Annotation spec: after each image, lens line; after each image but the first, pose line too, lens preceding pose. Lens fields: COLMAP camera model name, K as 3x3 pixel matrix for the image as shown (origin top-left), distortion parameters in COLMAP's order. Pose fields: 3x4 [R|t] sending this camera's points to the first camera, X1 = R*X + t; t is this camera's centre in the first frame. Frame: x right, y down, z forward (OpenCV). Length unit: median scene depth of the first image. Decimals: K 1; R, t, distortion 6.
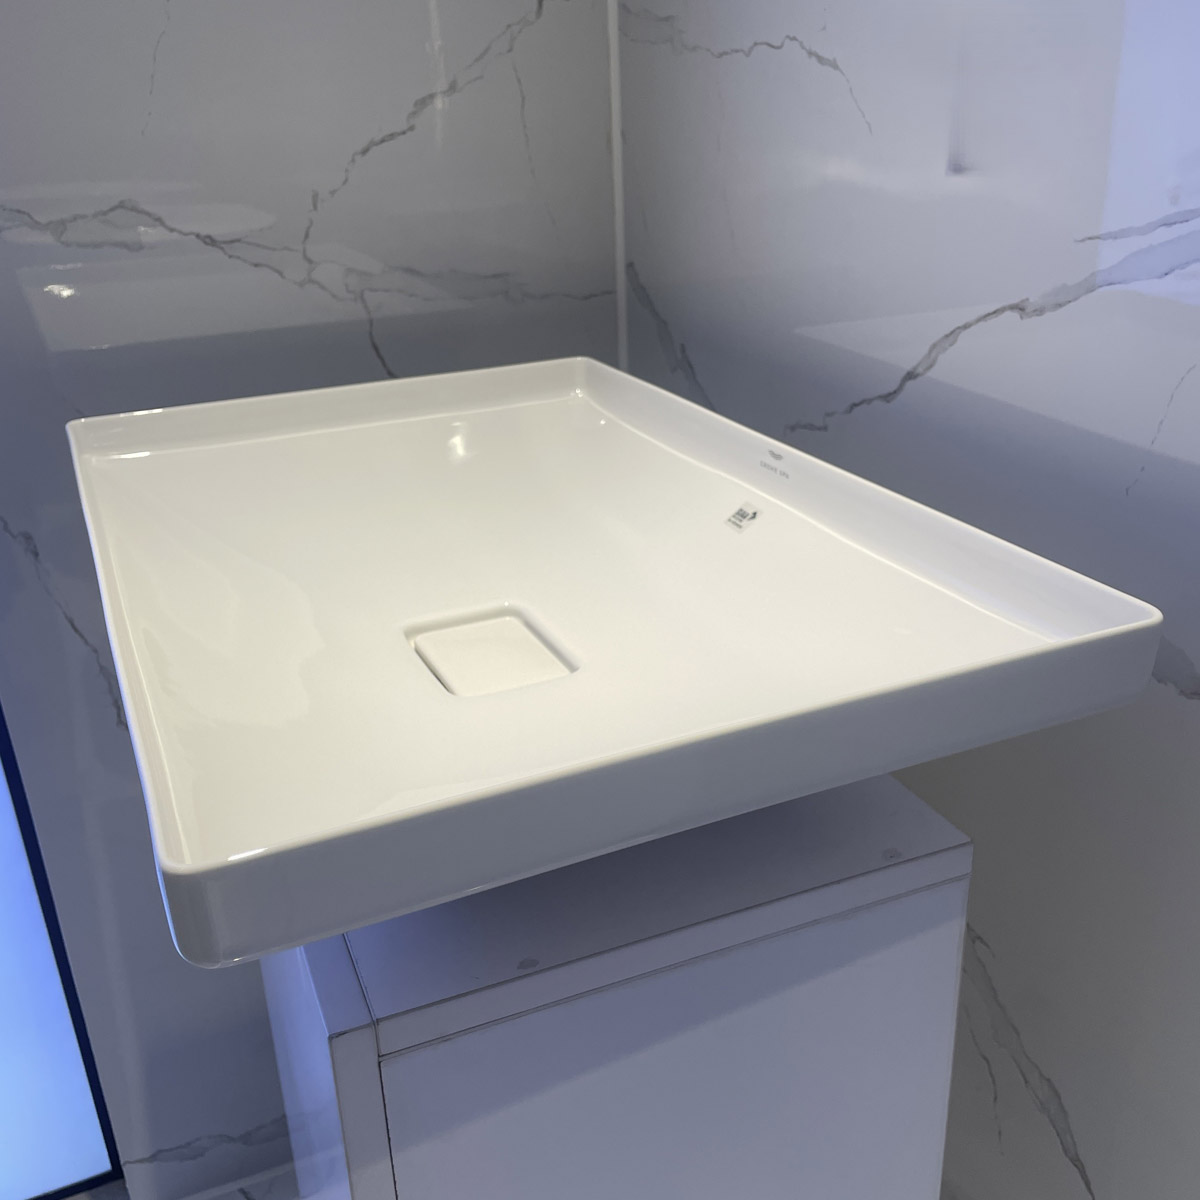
lens RADIAL K [[1221.3, 0, 600.0], [0, 1221.3, 600.0], [0, 0, 1]] dist [0.099461, -0.152841]
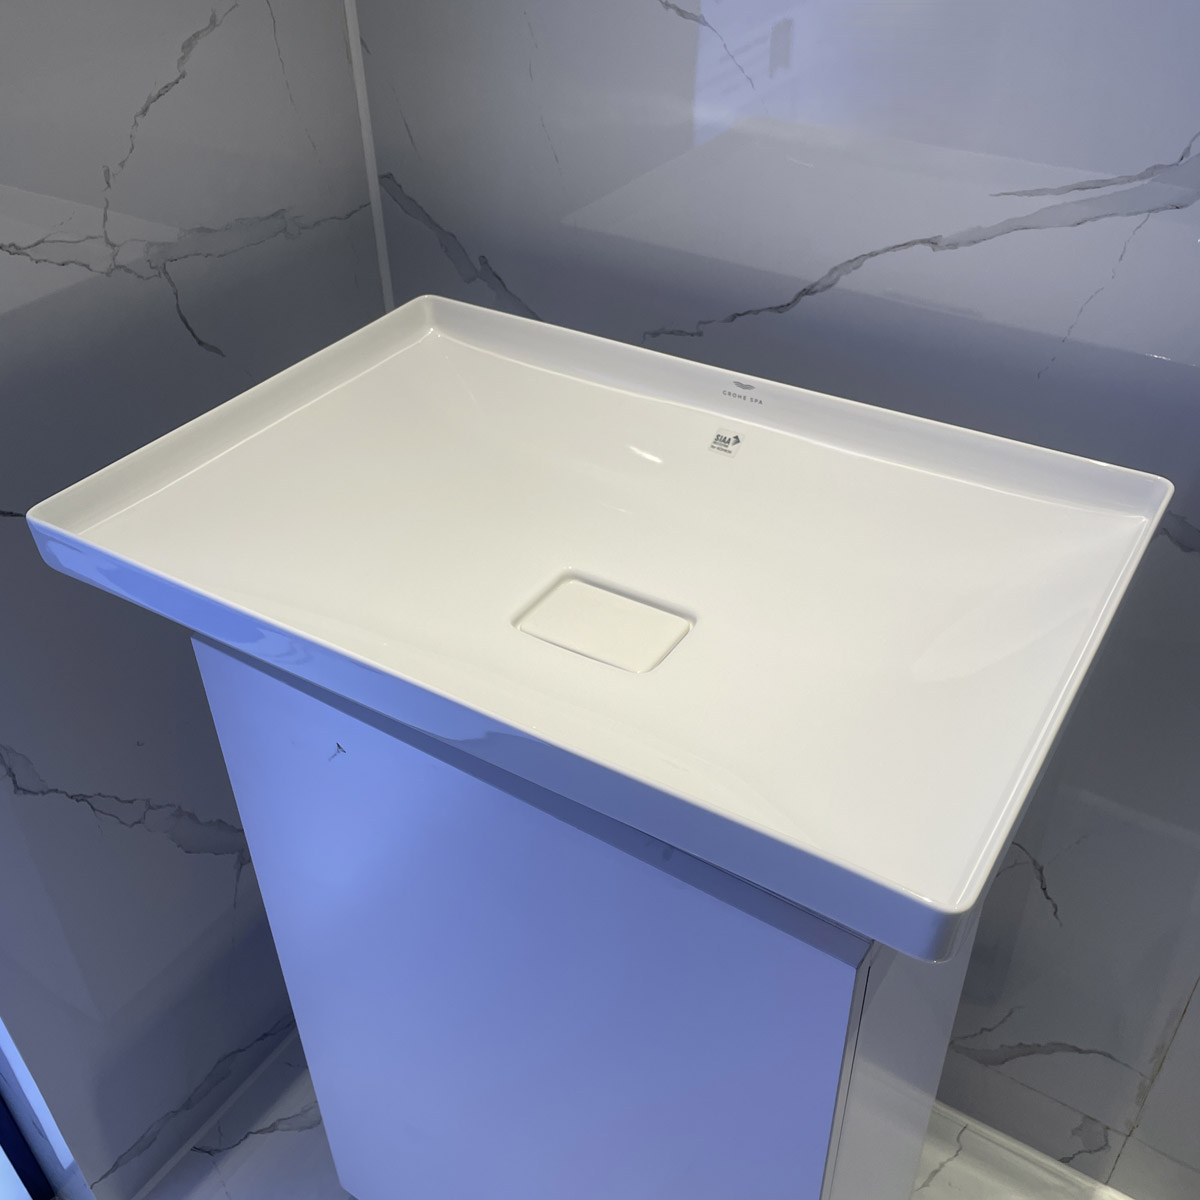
lens RADIAL K [[1221.3, 0, 600.0], [0, 1221.3, 600.0], [0, 0, 1]] dist [0.099461, -0.152841]
pose [[0.834968, -0.313901, 0.451990, -0.518837], [0.207762, 0.940384, 0.269282, -0.245143], [-0.509572, -0.130936, 0.850407, 0.030069]]
